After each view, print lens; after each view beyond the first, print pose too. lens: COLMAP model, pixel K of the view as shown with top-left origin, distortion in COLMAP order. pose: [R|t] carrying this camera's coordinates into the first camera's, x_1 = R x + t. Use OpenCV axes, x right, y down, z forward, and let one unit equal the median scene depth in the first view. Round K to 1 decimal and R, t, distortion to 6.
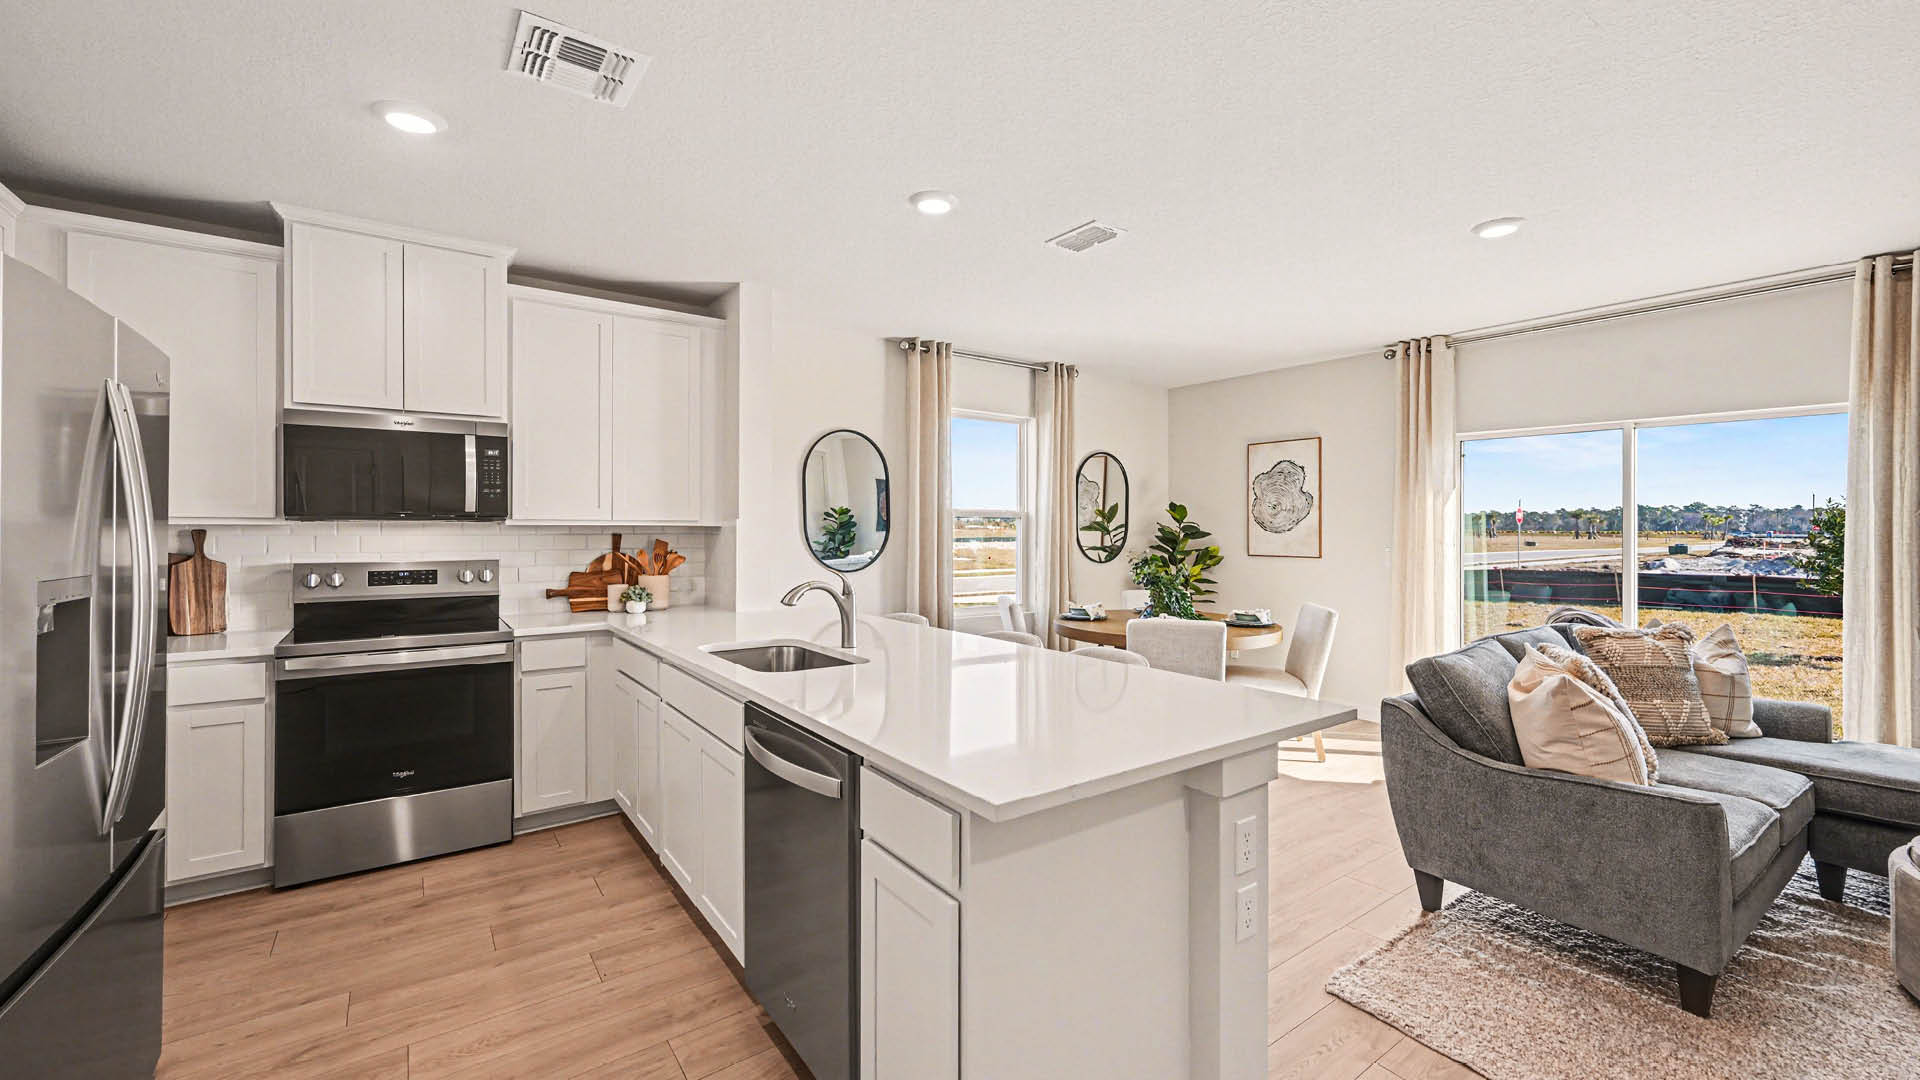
lens RADIAL K [[766.5, 0, 959.6], [0, 766.5, 525.2], [0, 0, 1]] dist [0.000296, 0.000474]
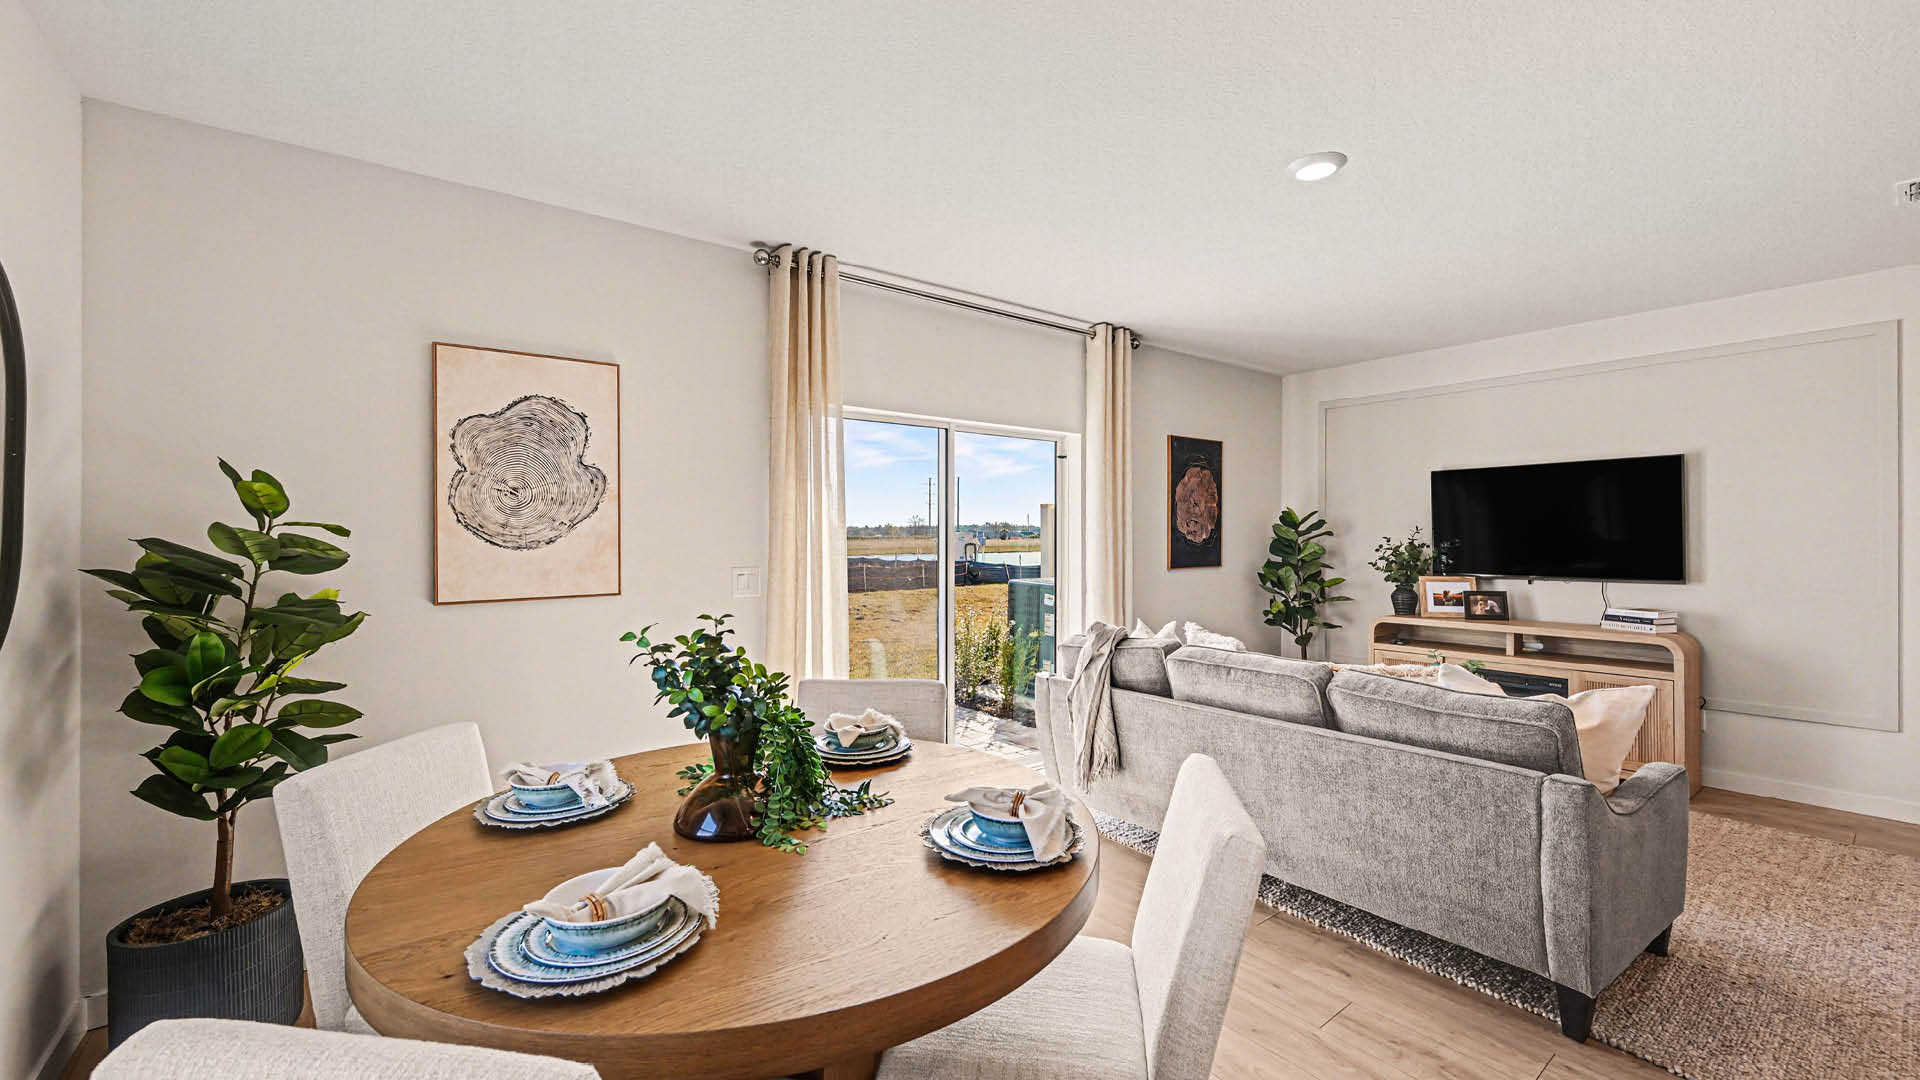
lens RADIAL K [[766.5, 0, 971.4], [0, 766.5, 534.1], [0, 0, 1]] dist [0.000296, 0.000474]
pose [[-0.036746, -0.006132, 0.999306, -0.089866], [0.002941, 0.999976, 0.006244, -0.001361], [-0.999320, 0.003169, -0.036728, 1.129117]]
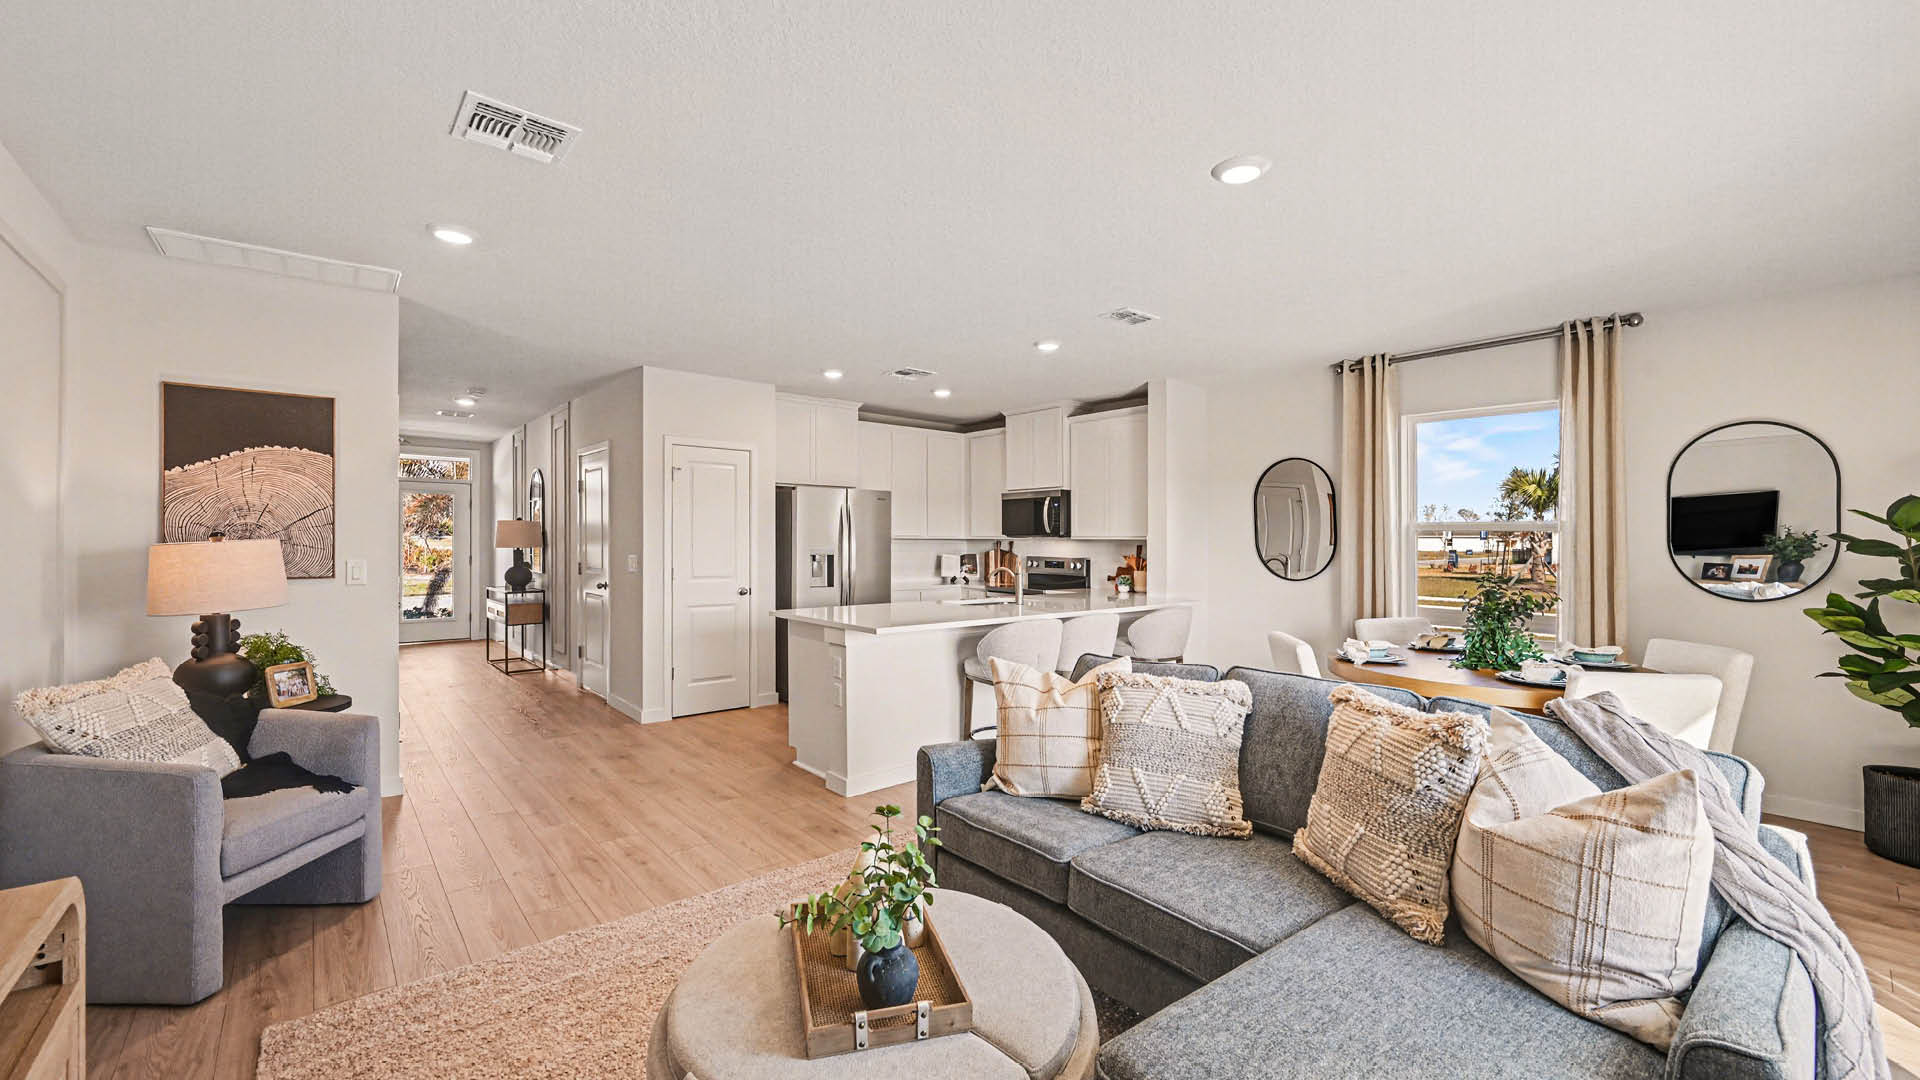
lens RADIAL K [[766.5, 0, 964.1], [0, 766.5, 555.8], [0, 0, 1]] dist [0.000296, 0.000474]
pose [[0.081161, 0.018467, -0.996530, 1.214807], [-0.005143, 0.999823, 0.018109, 0.005912], [0.996688, 0.003655, 0.081242, 0.513176]]
